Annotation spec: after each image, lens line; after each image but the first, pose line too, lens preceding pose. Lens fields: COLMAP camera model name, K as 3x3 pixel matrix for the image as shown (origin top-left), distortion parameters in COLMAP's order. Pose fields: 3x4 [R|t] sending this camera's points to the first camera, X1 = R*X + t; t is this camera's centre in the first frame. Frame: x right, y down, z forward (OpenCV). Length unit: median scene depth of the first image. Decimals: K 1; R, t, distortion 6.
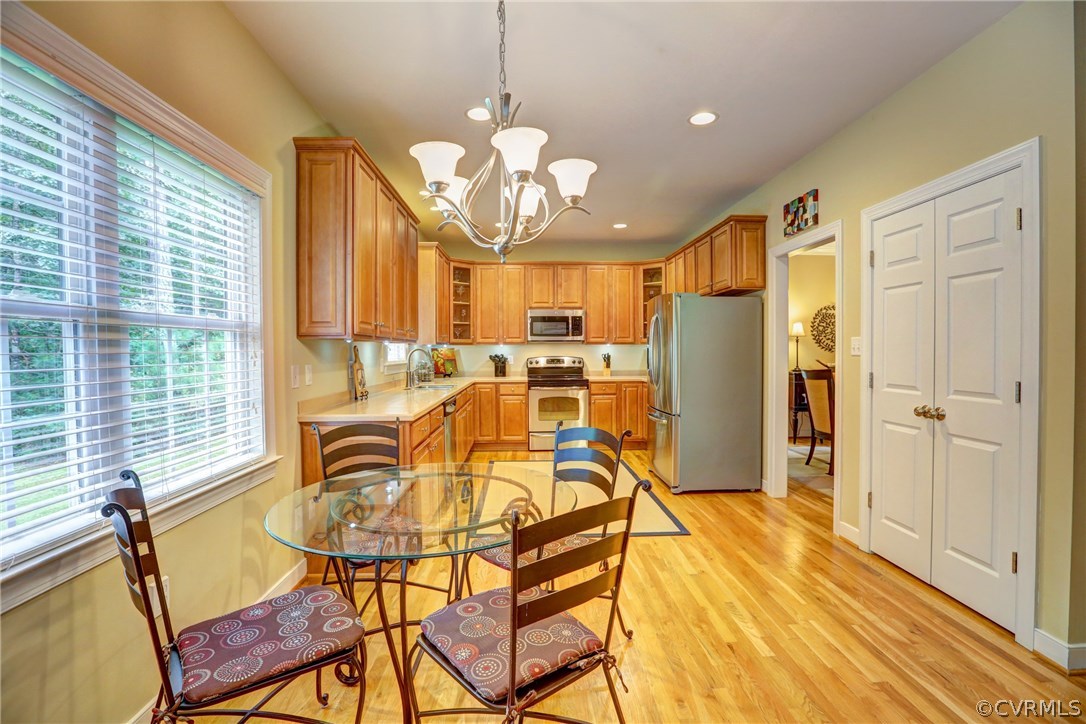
lens RADIAL K [[489.7, 0, 540.9], [0, 489.7, 354.1], [0, 0, 1]] dist [-0.025743, 0.001221]
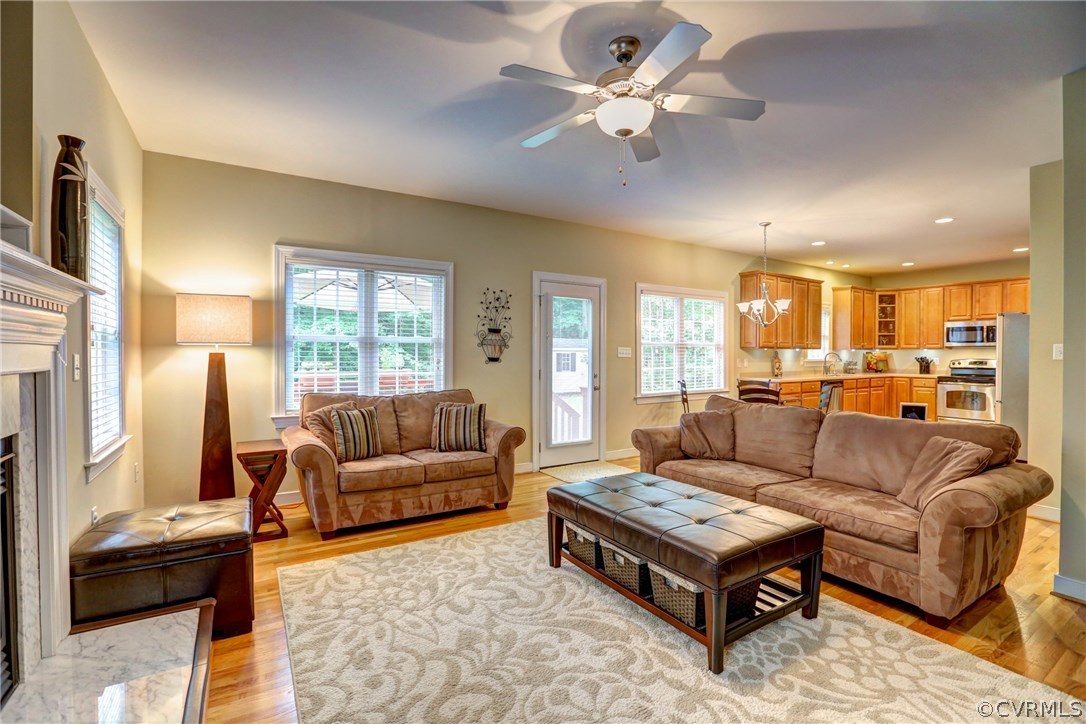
lens RADIAL K [[489.7, 0, 554.2], [0, 489.7, 360.1], [0, 0, 1]] dist [-0.025743, 0.001221]
pose [[0.503574, 0.015974, -0.863804, 0.552611], [-0.009085, 0.999872, 0.013194, 0.001404], [0.863904, 0.001203, 0.503655, -0.523857]]
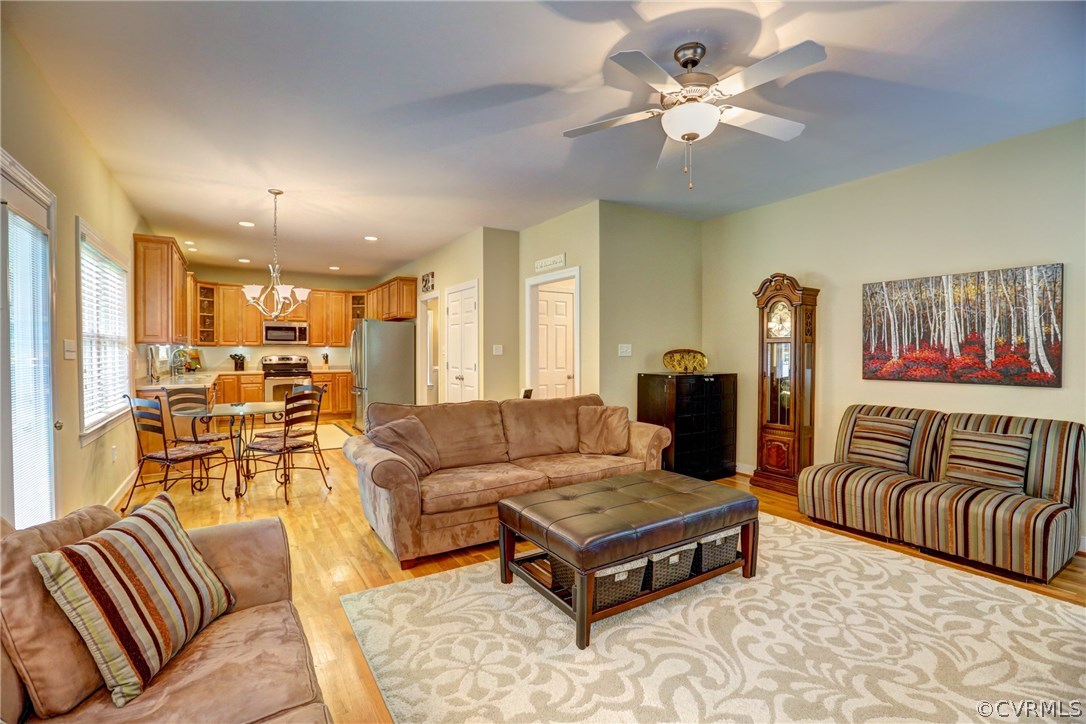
lens RADIAL K [[489.7, 0, 538.4], [0, 489.7, 360.6], [0, 0, 1]] dist [-0.025743, 0.001221]
pose [[0.864859, -0.003806, 0.502000, -0.043642], [-0.001843, 0.999940, 0.010757, 0.003289], [-0.502012, -0.010229, 0.864800, -0.561327]]
